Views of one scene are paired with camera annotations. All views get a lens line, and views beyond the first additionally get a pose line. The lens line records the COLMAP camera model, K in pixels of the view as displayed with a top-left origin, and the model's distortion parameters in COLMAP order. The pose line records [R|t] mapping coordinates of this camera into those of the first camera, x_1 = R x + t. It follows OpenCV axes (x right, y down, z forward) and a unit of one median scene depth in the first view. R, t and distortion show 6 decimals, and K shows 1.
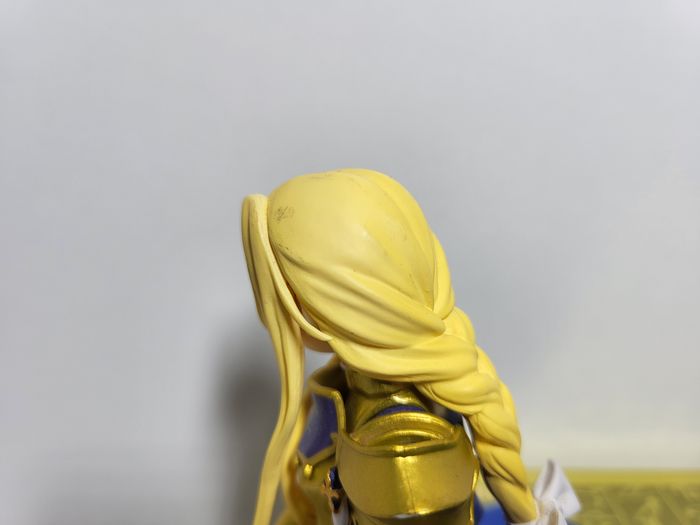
lens RADIAL K [[600.3, 0, 350.0], [0, 600.3, 262.5], [0, 0, 1]] dist [-0.048051, -0.012328]
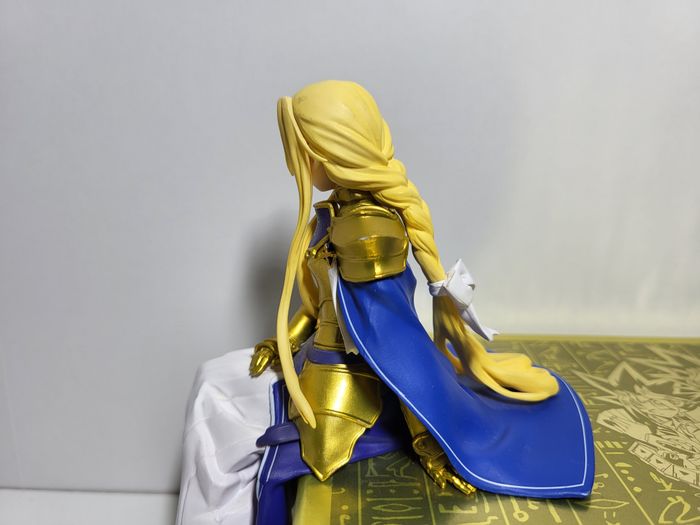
lens RADIAL K [[600.3, 0, 350.0], [0, 600.3, 262.5], [0, 0, 1]] dist [-0.048051, -0.012328]
pose [[0.999915, -0.009213, 0.009224, 0.020795], [0.009734, 0.998258, -0.058199, 0.533256], [-0.008672, 0.058284, 0.998262, -0.844676]]
